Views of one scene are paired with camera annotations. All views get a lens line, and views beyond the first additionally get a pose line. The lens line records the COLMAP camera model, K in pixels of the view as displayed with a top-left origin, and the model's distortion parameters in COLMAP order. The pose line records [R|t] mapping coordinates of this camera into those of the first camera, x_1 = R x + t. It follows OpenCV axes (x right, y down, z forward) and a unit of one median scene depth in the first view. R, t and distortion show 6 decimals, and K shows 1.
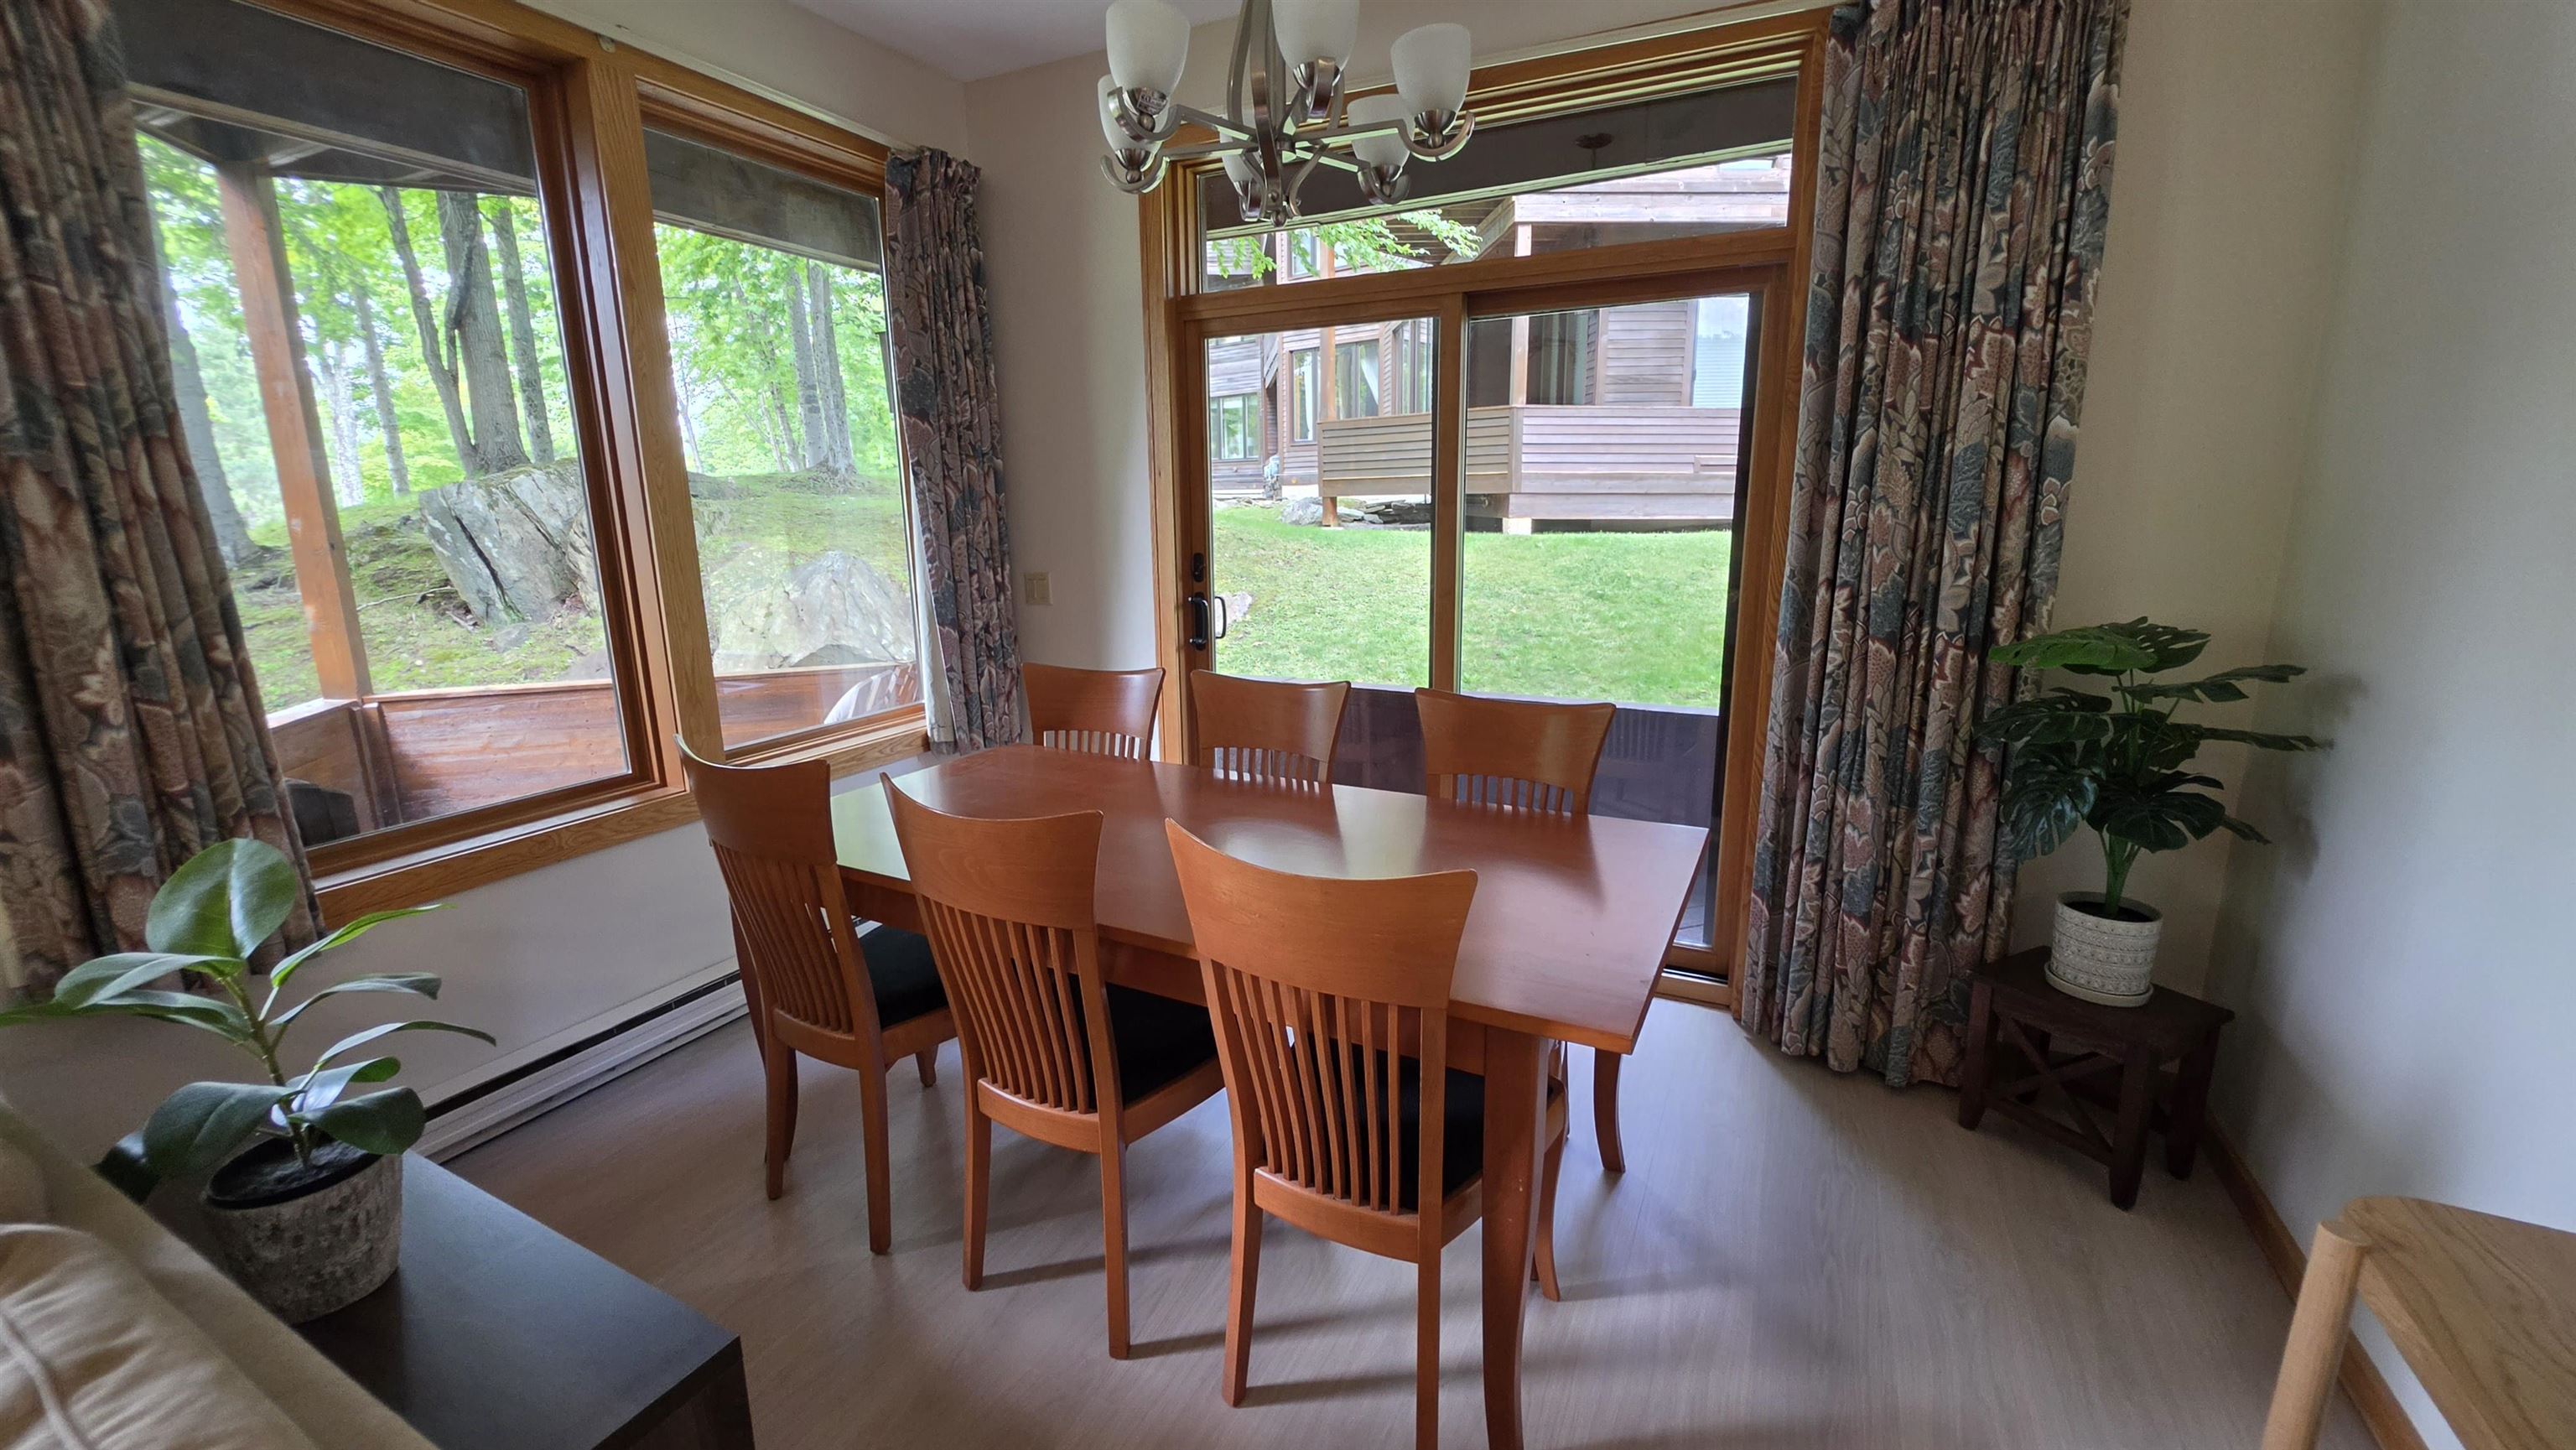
lens RADIAL K [[1036.1, 0, 1284.0], [0, 1036.1, 719.0], [0, 0, 1]] dist [-0.006890, 0.001436]
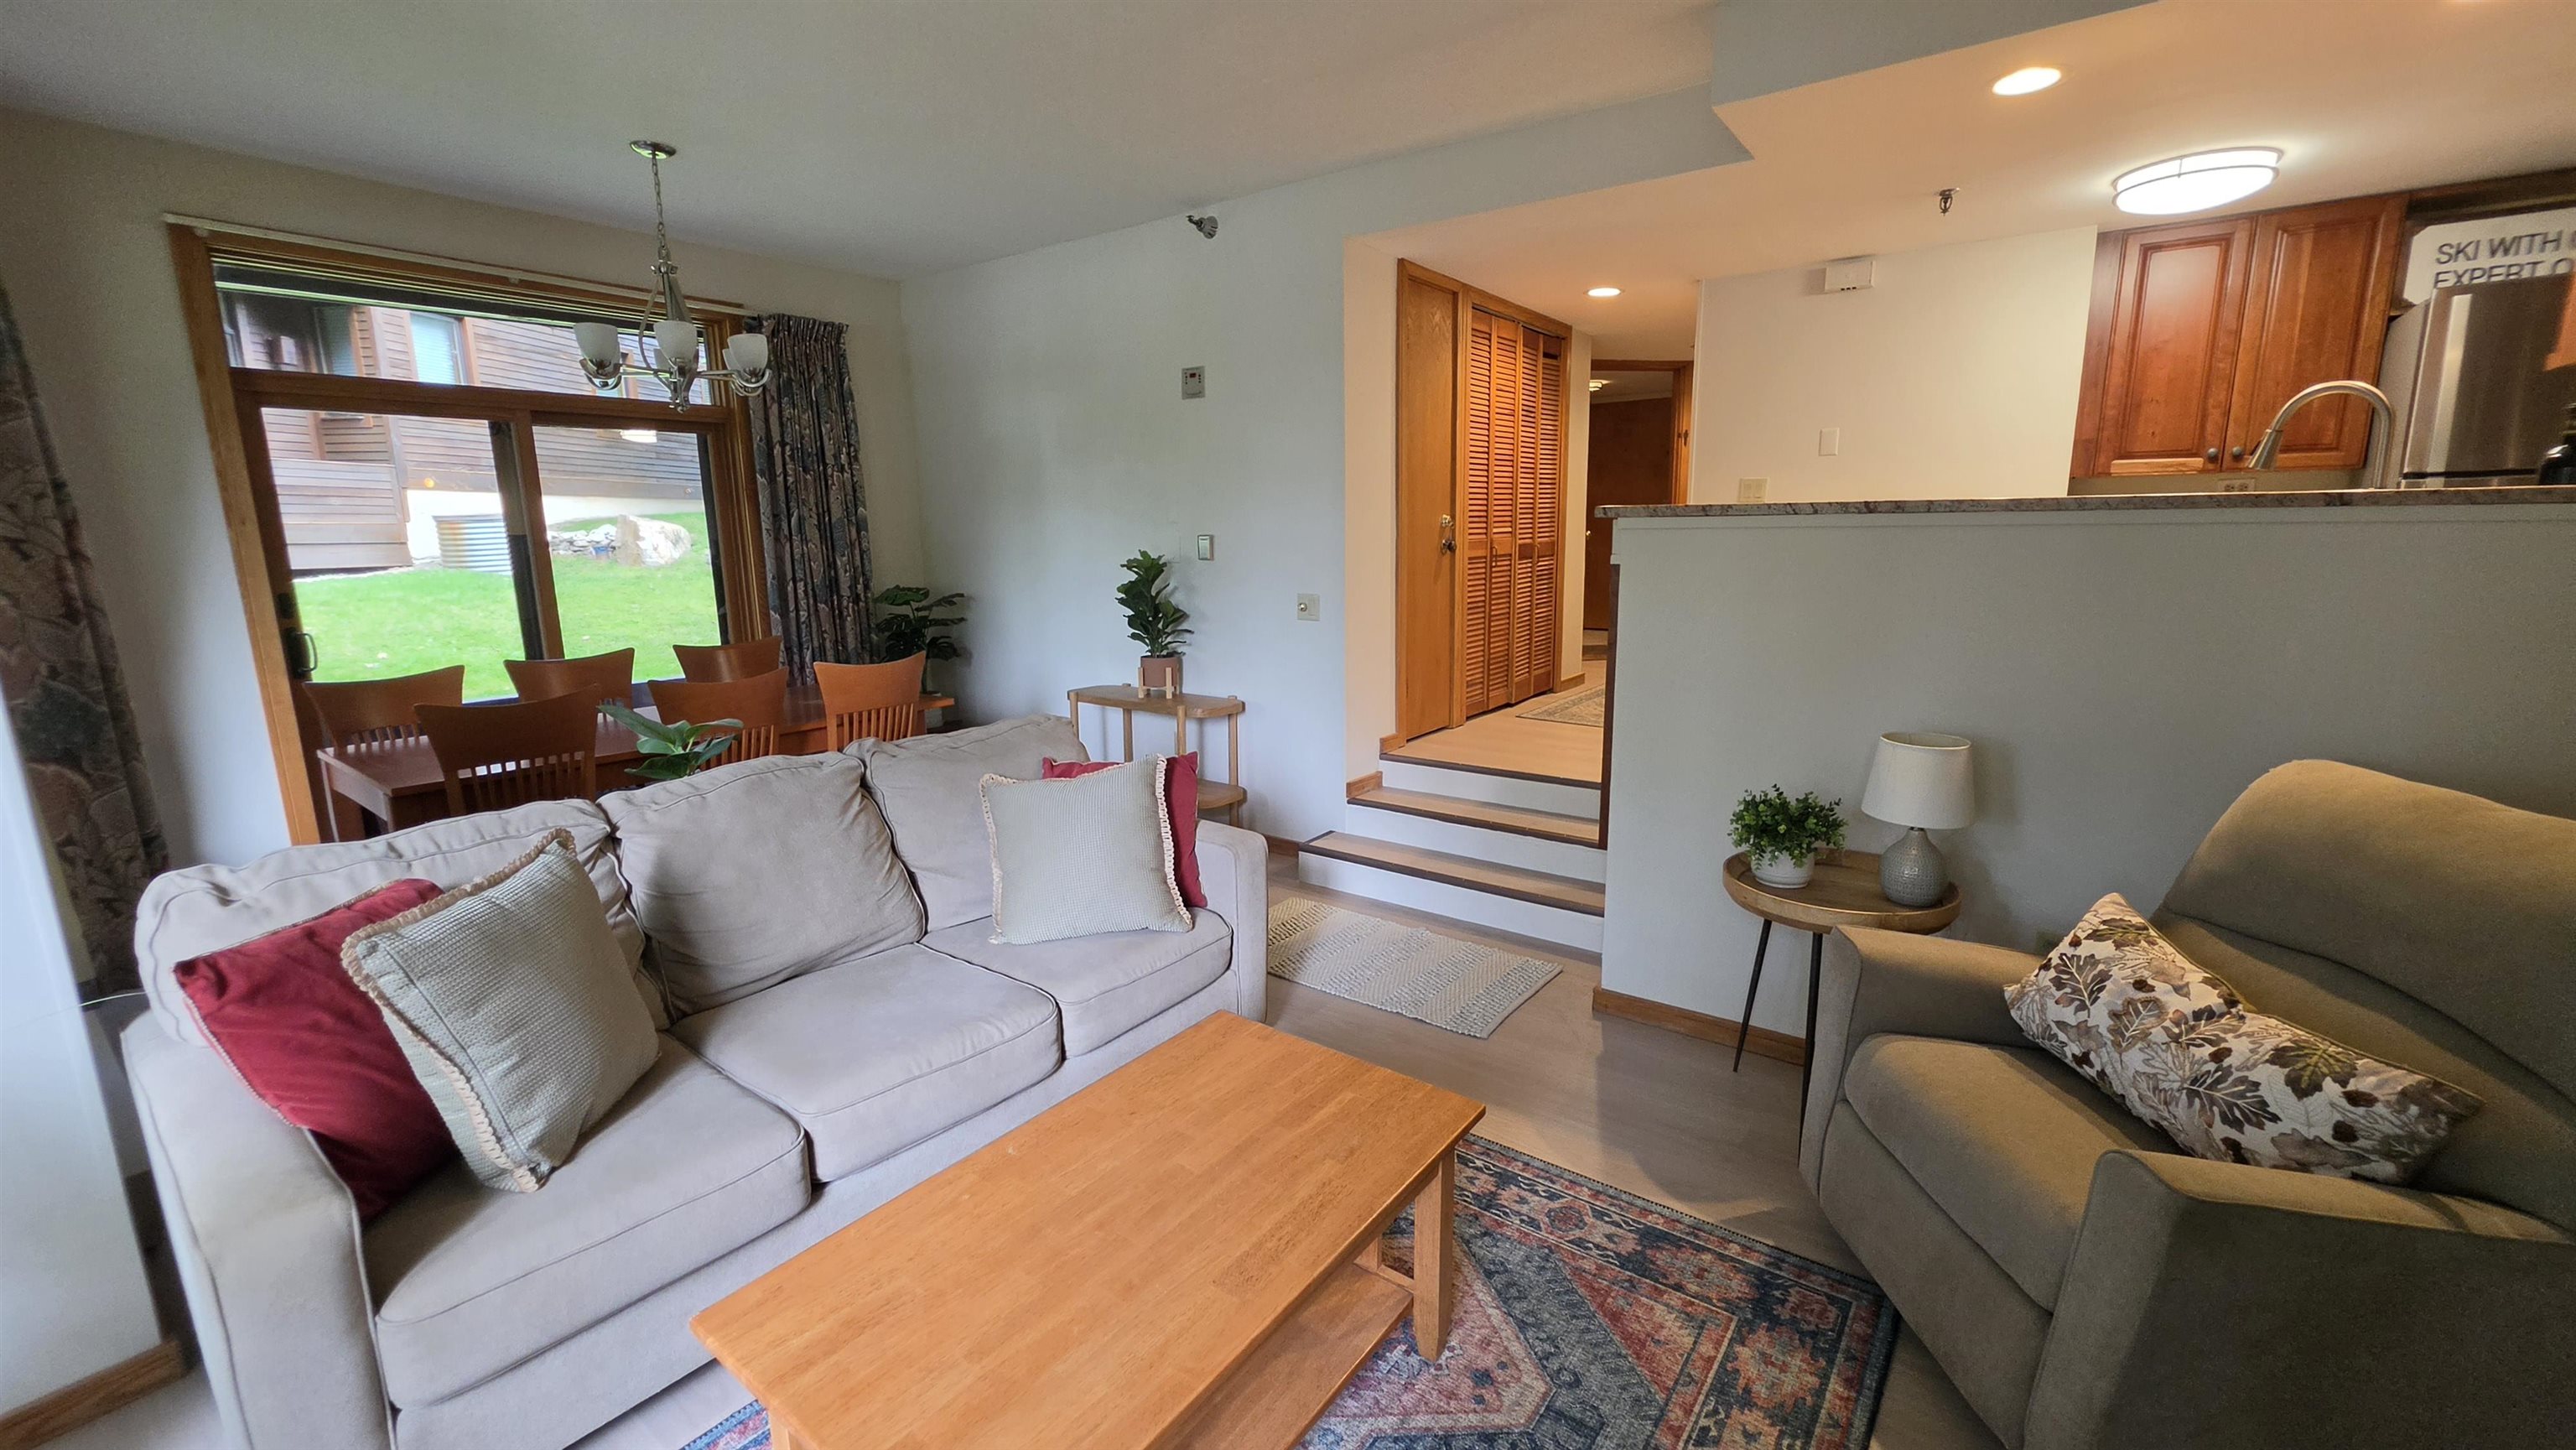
lens RADIAL K [[1036.1, 0, 1277.7], [0, 1036.1, 713.6], [0, 0, 1]] dist [-0.006890, 0.001436]
pose [[0.178729, -0.165653, 0.969853, -1.483282], [0.216505, 0.968185, 0.125469, 0.088779], [-0.959782, 0.187553, 0.208907, -0.372592]]
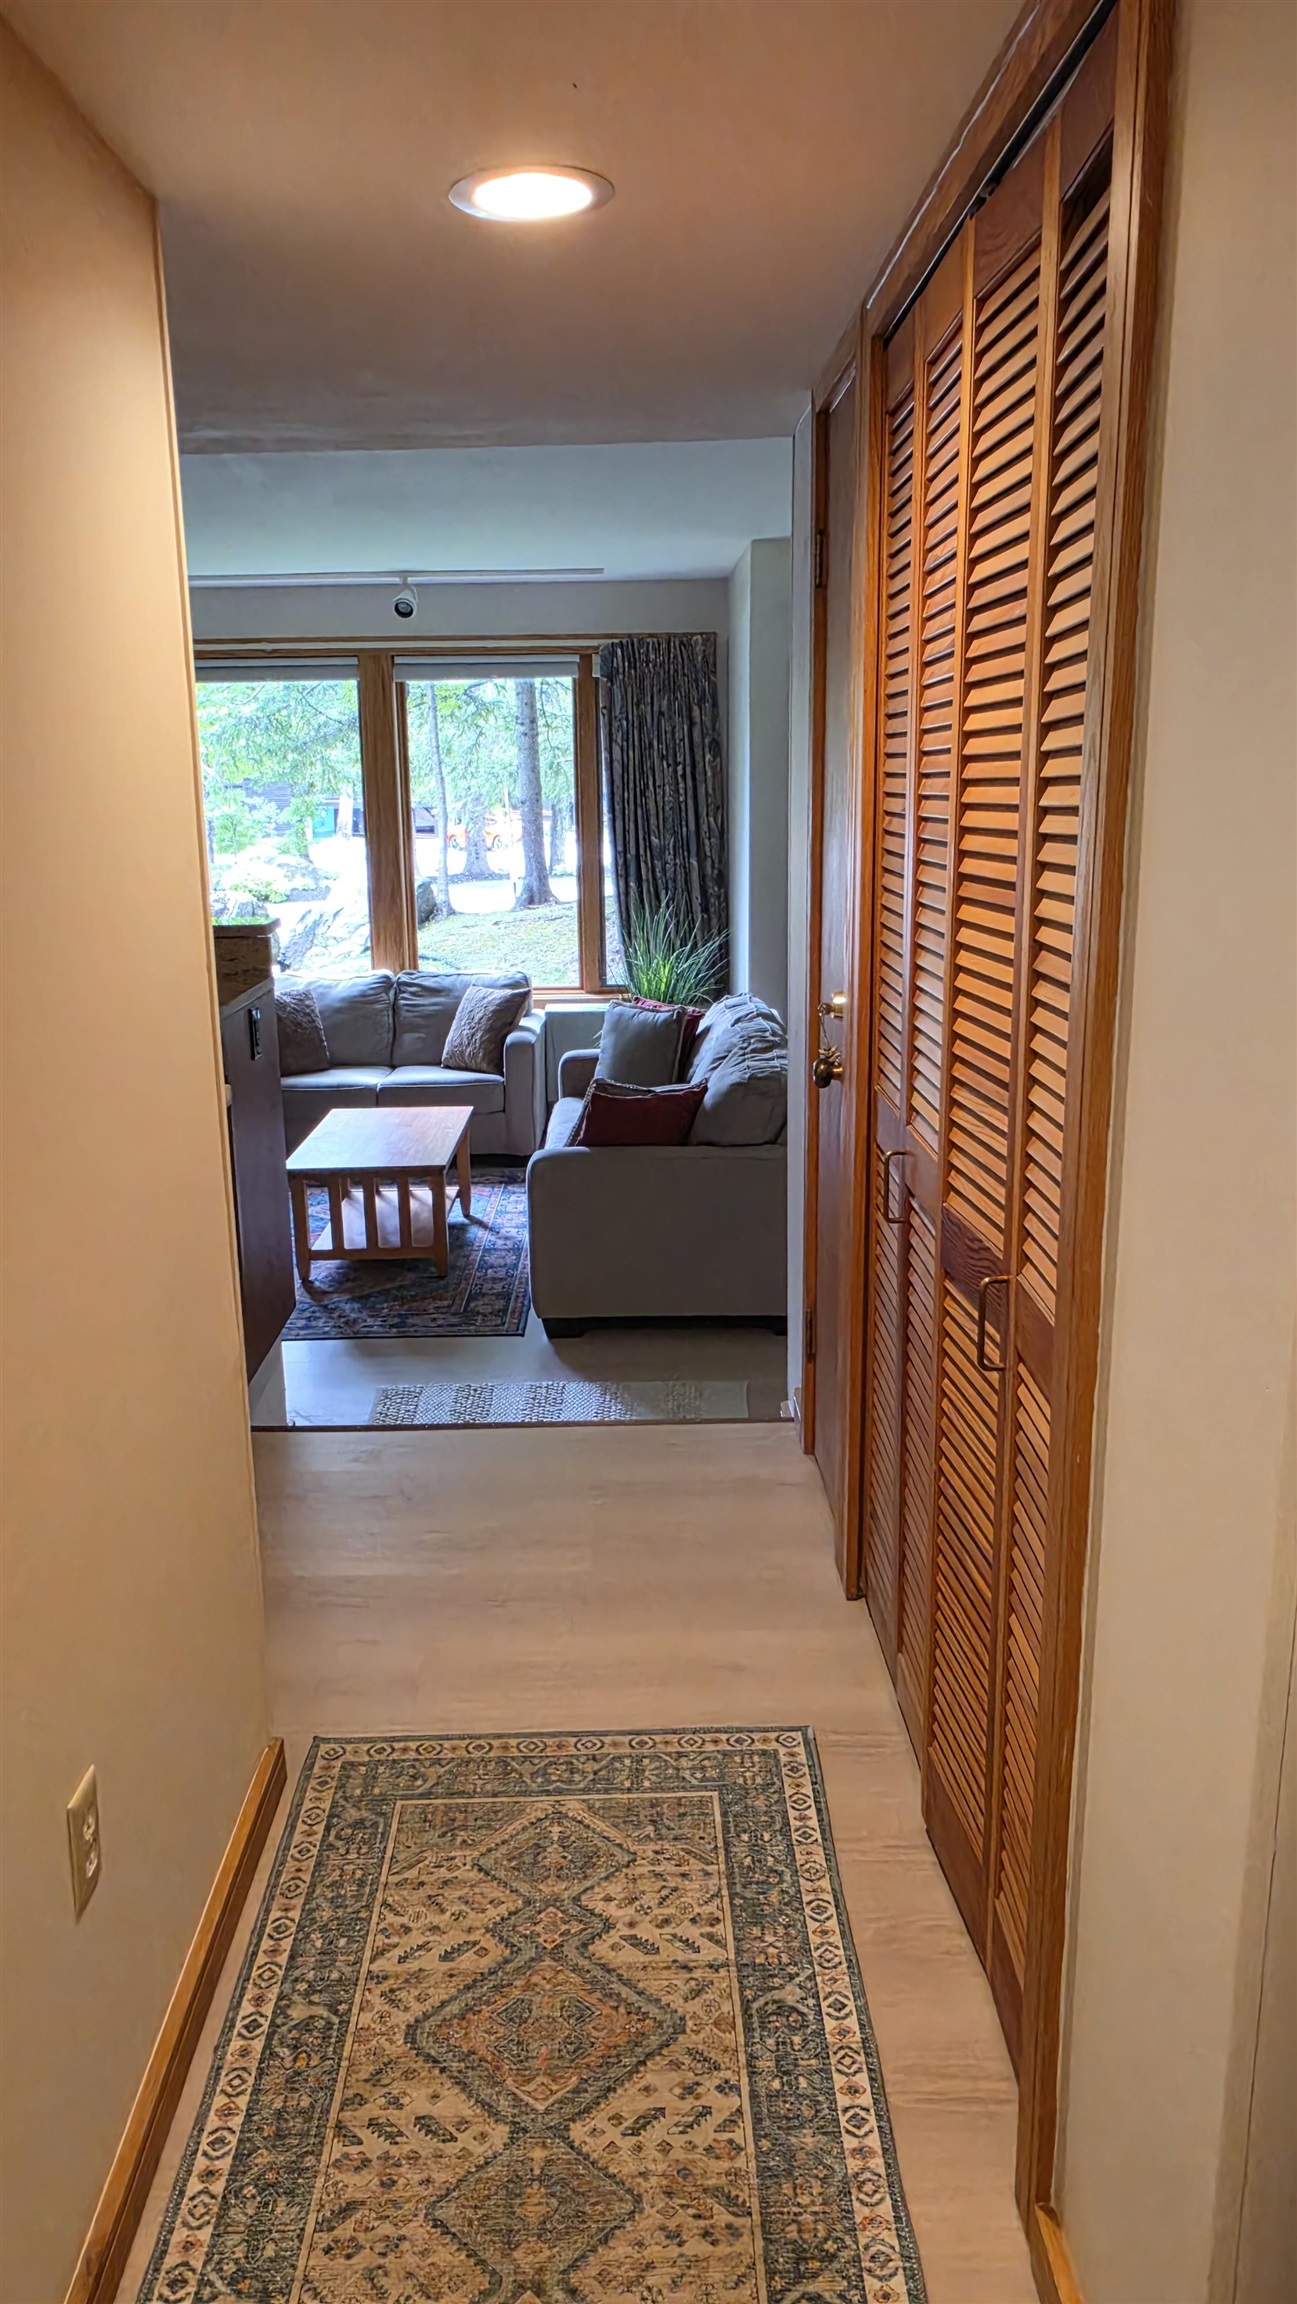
lens RADIAL K [[1589.6, 0, 645.7], [0, 1589.6, 1135.4], [0, 0, 1]] dist [-0.006780, -0.000255]
pose [[0.463488, 0.204671, -0.862142, 1.625481], [-0.177349, 0.974699, 0.136049, 0.011033], [0.868174, 0.089843, 0.488059, -1.023303]]
